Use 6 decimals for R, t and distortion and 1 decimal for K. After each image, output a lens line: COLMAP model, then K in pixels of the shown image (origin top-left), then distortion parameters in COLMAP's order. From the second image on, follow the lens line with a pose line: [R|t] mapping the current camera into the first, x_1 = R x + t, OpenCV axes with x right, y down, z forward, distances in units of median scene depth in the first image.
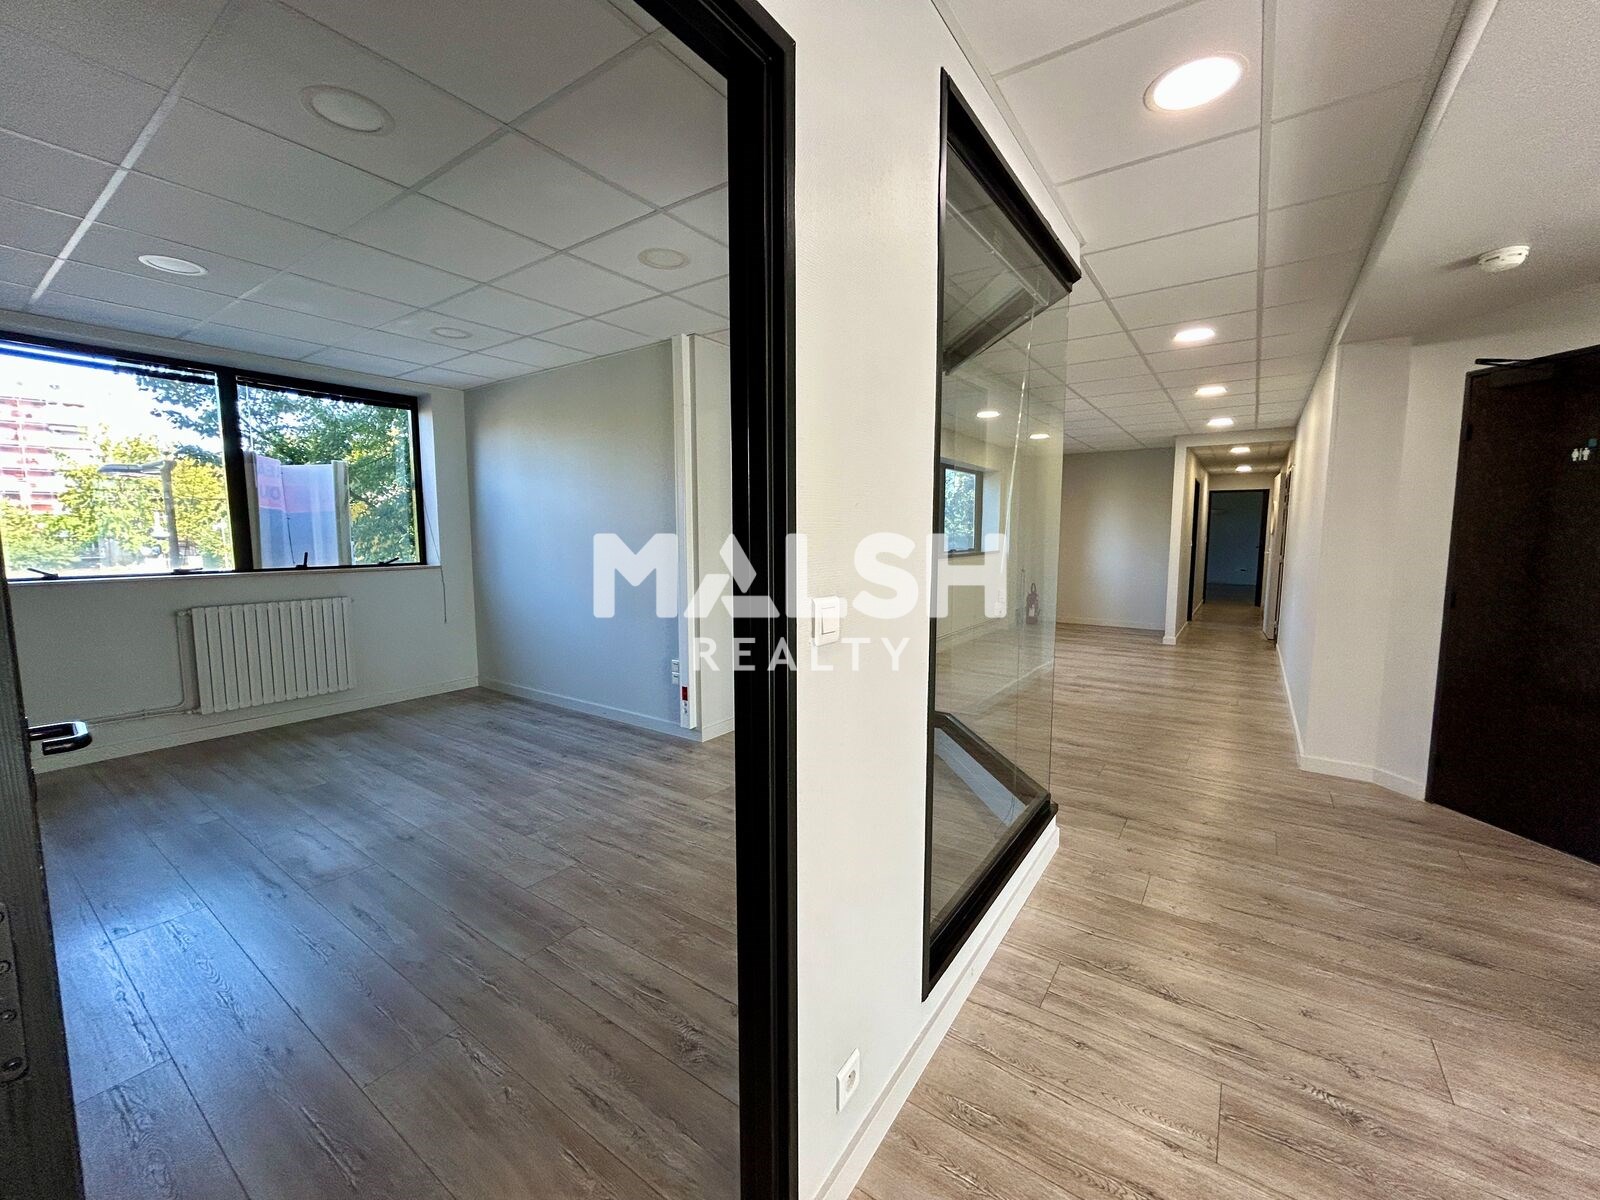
lens RADIAL K [[645.0, 0, 794.3], [0, 645.0, 597.7], [0, 0, 1]] dist [-0.000826, 0.000137]
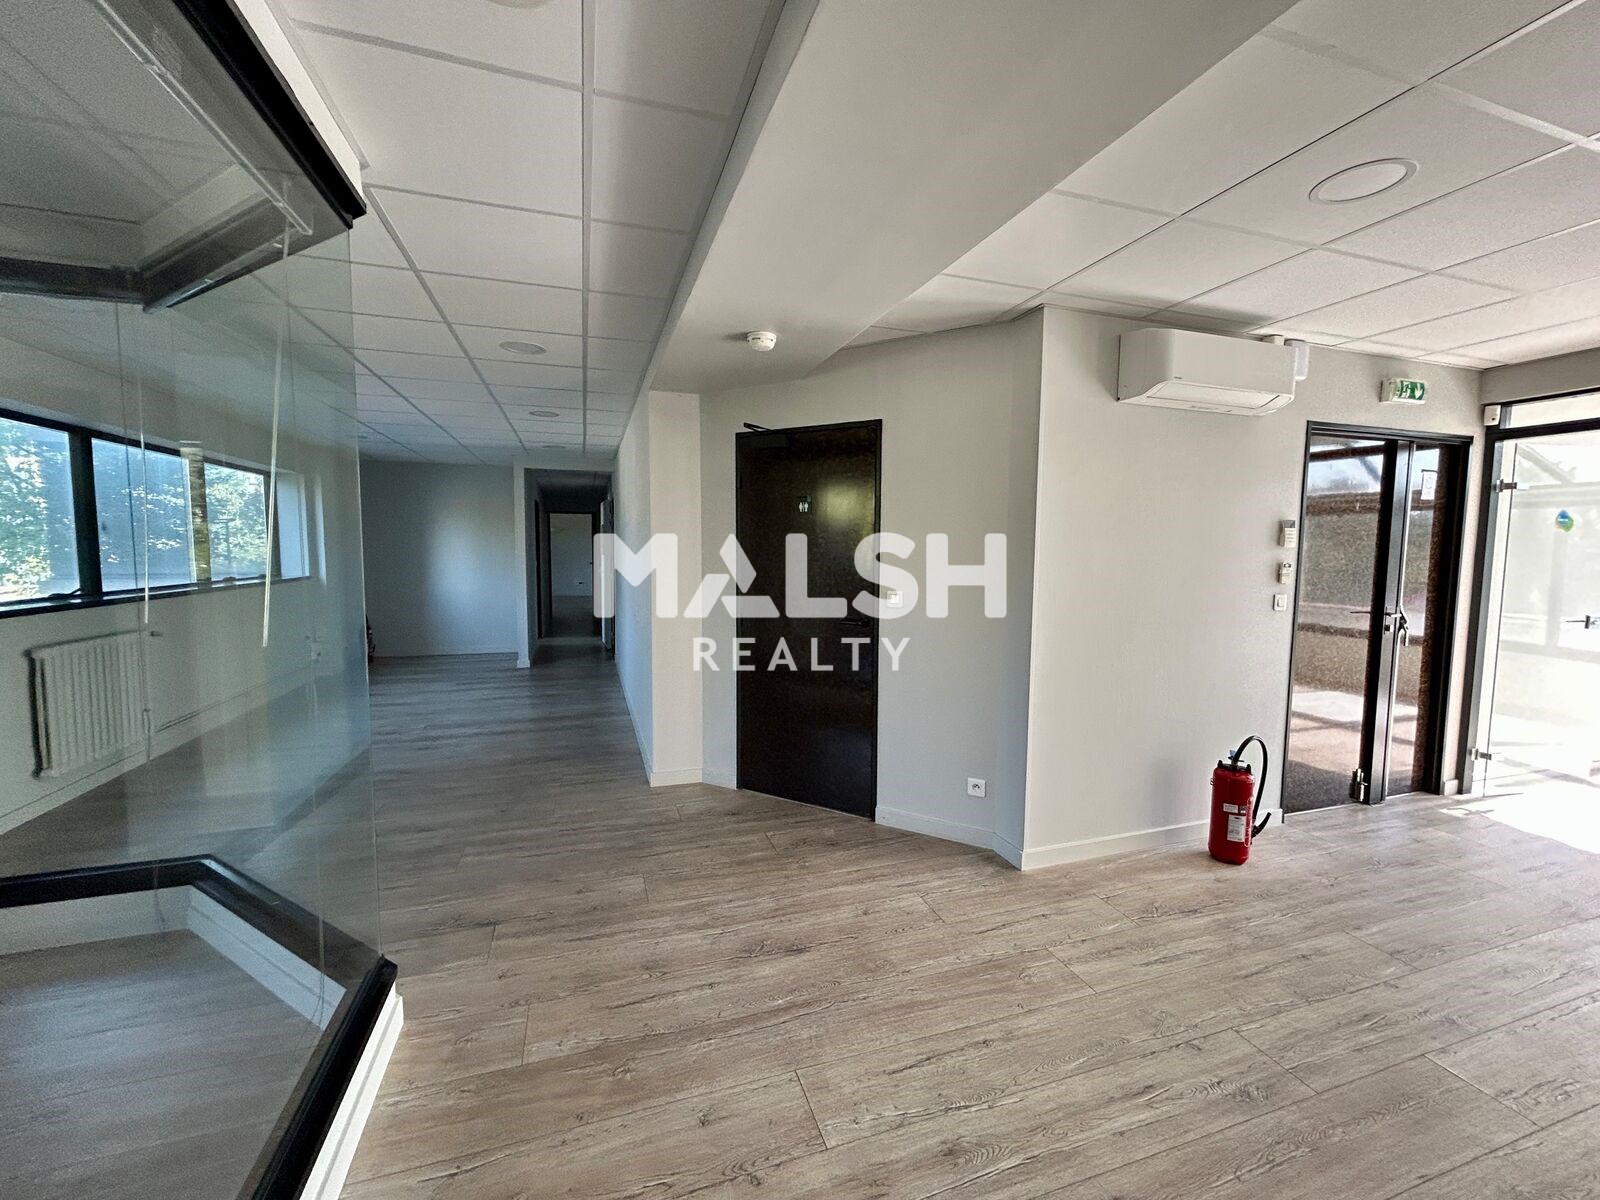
lens RADIAL K [[645.0, 0, 793.9], [0, 645.0, 596.9], [0, 0, 1]] dist [-0.000826, 0.000137]
pose [[0.595587, -0.058116, 0.801186, 0.129792], [0.074007, 0.997107, 0.017312, -0.059596], [-0.799875, 0.048982, 0.598165, 0.222043]]
